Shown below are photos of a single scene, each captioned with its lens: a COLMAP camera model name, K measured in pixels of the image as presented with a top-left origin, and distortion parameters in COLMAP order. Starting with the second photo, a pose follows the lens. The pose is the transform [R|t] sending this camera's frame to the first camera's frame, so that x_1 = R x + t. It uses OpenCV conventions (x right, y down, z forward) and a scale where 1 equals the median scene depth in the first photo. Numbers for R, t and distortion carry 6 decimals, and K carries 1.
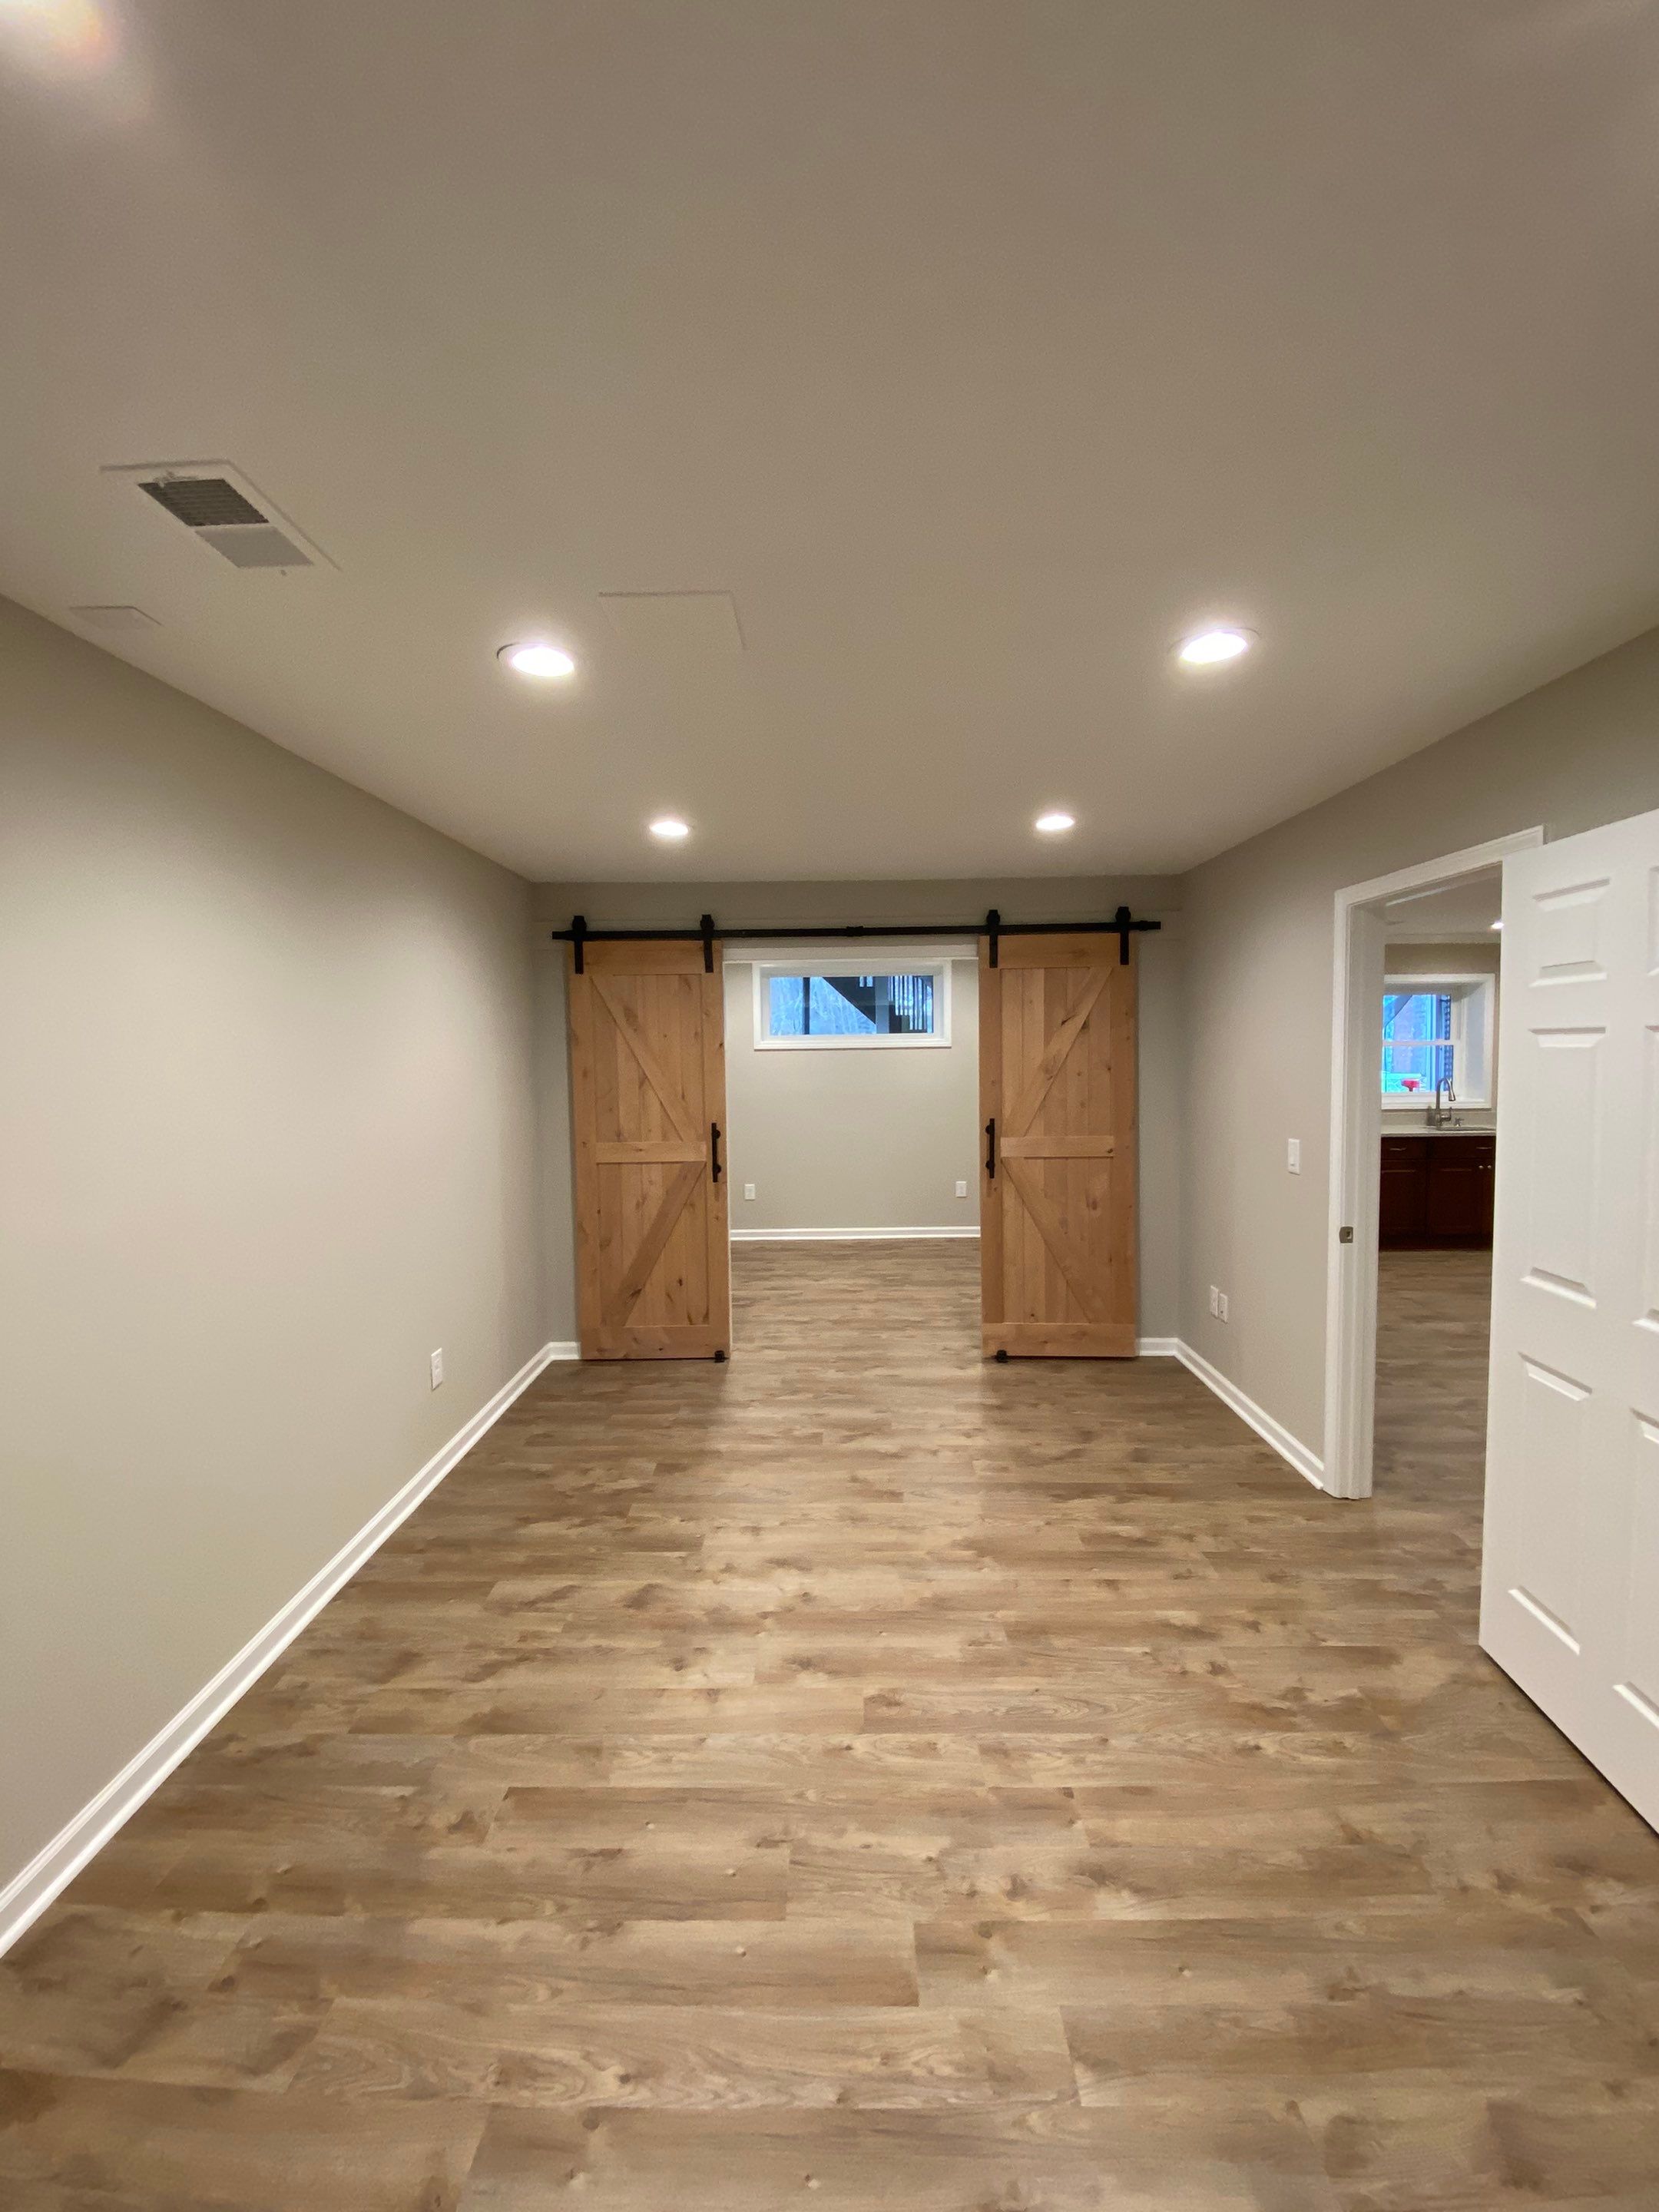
lens RADIAL K [[893.1, 0, 830.4], [0, 893.1, 1108.2], [0, 0, 1]] dist [-0.033974, -0.001181]
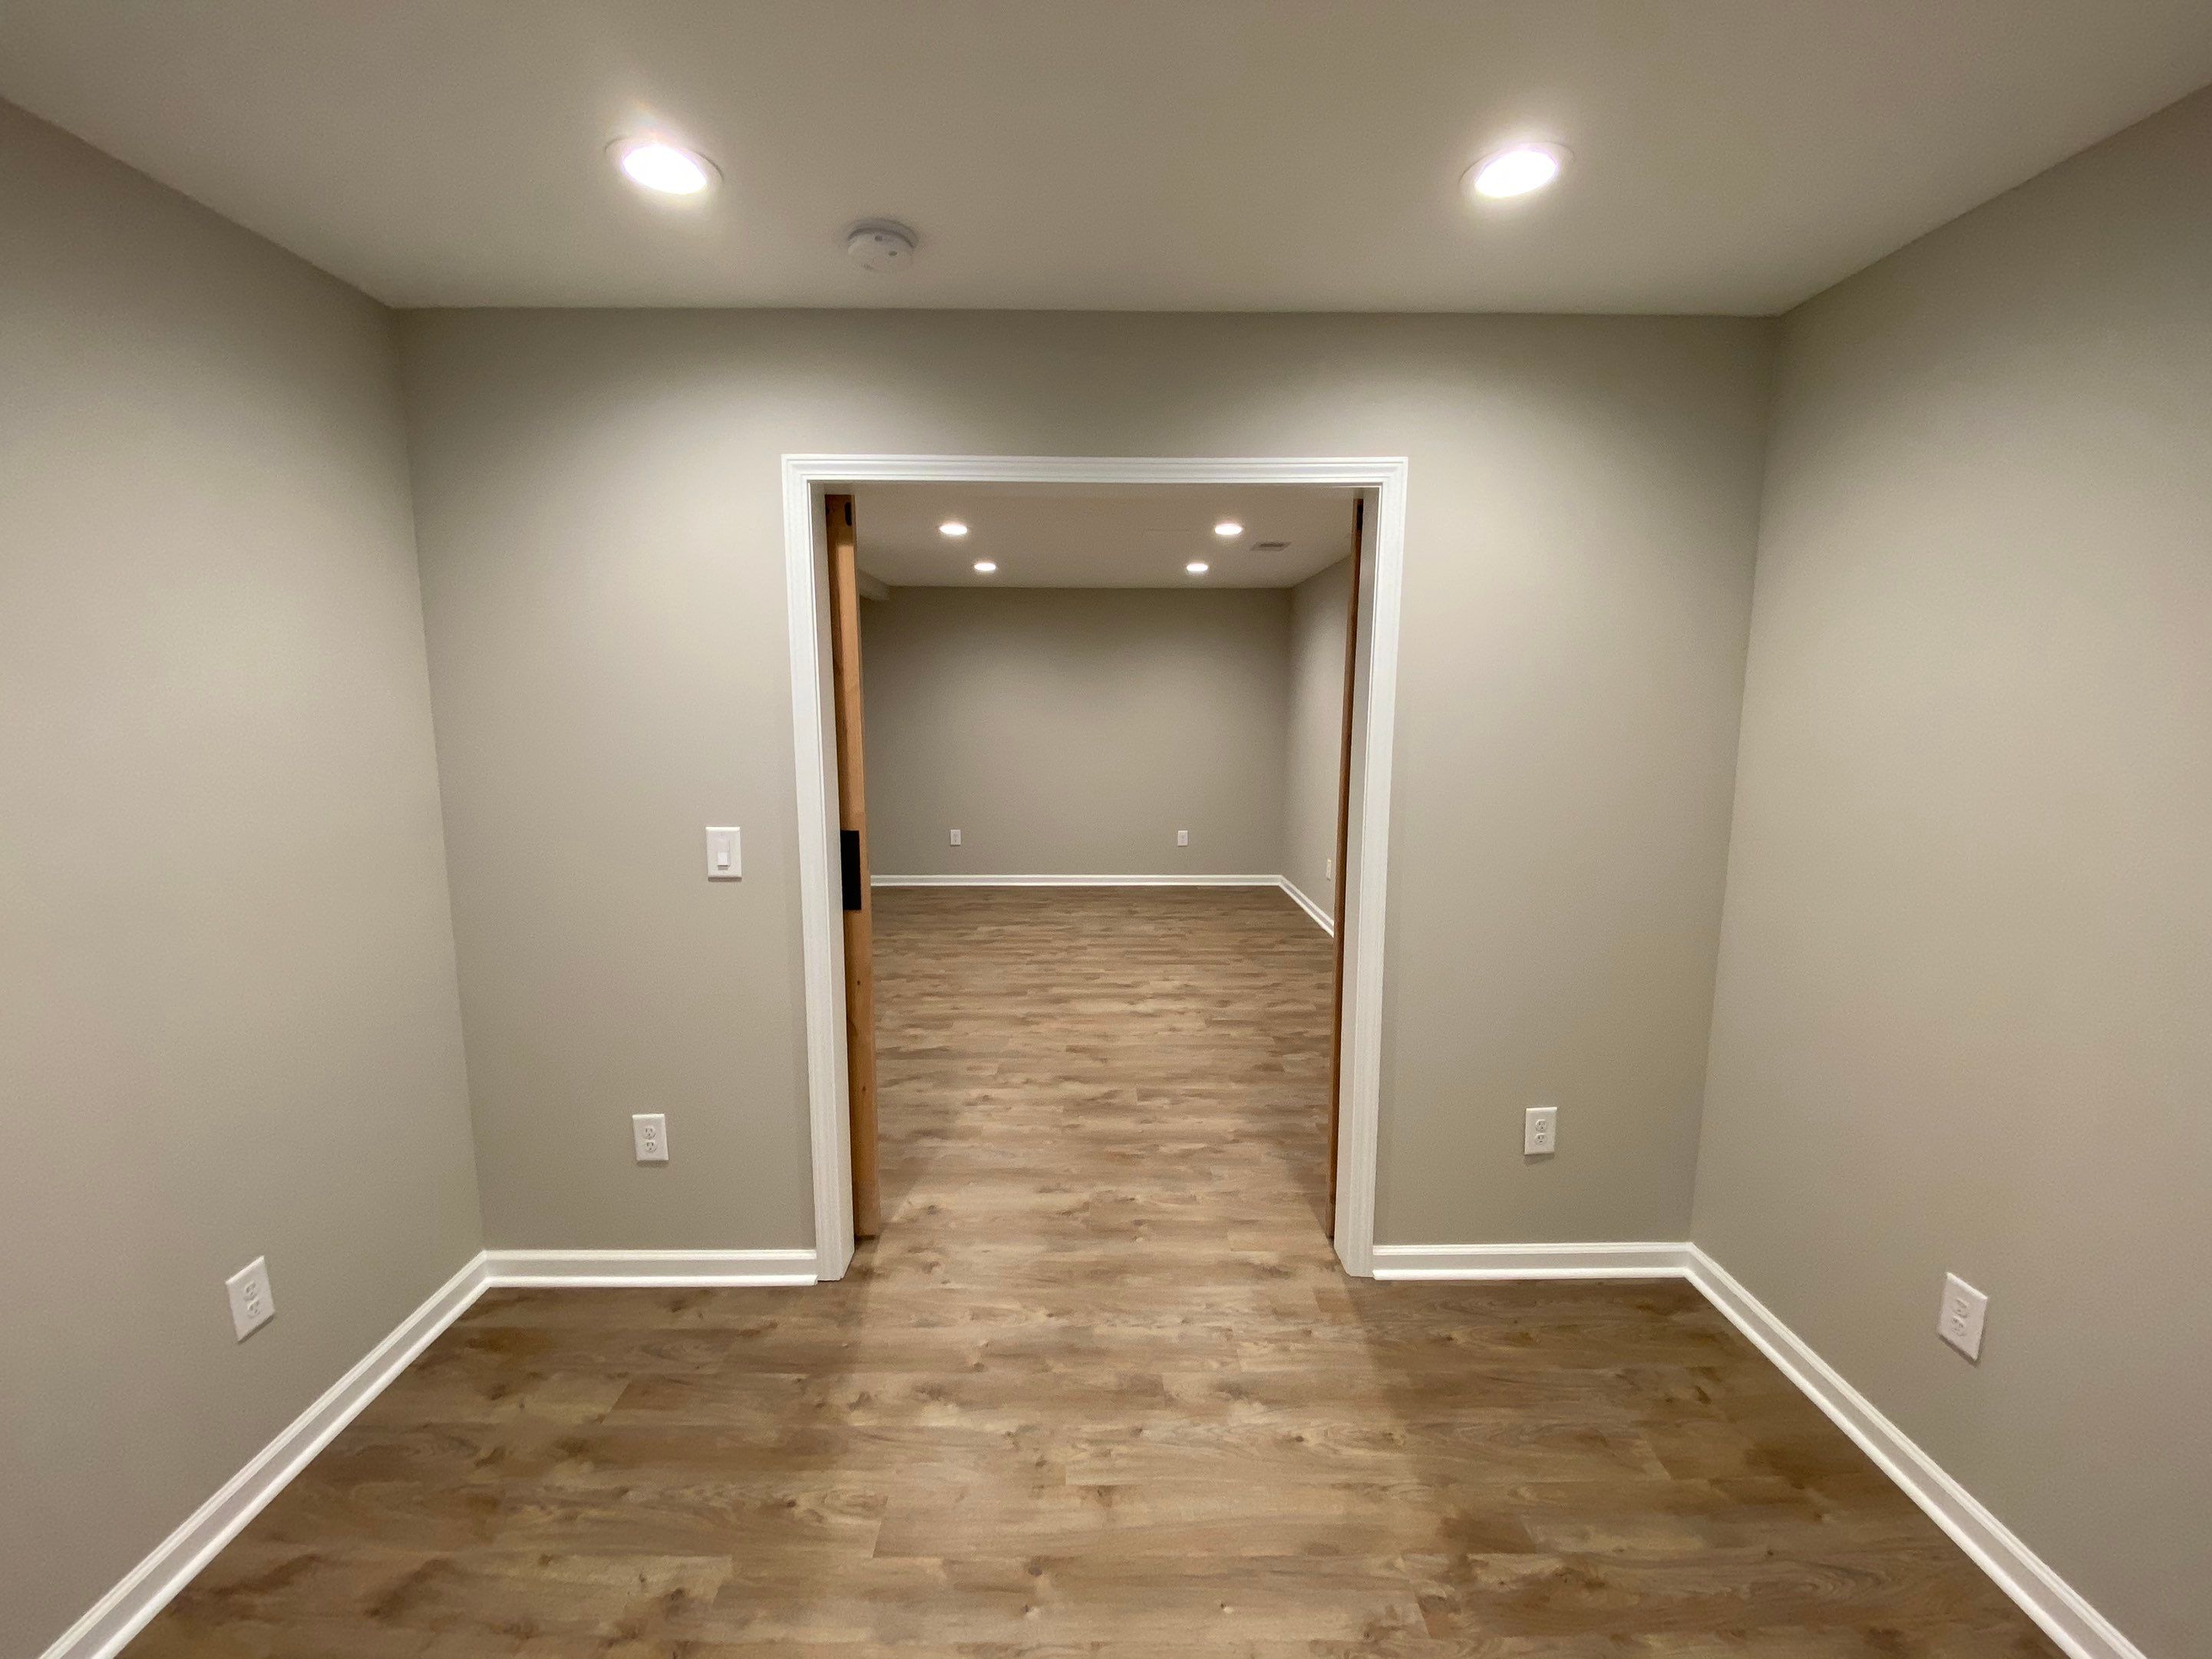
lens RADIAL K [[893.0, 0, 1111.1], [0, 893.0, 826.4], [0, 0, 1]] dist [-0.033974, -0.001181]
pose [[-0.999343, 0.016462, -0.032291, 0.058445], [0.009579, 0.979182, 0.202757, -0.140783], [0.034956, 0.202315, -0.978696, 2.380020]]
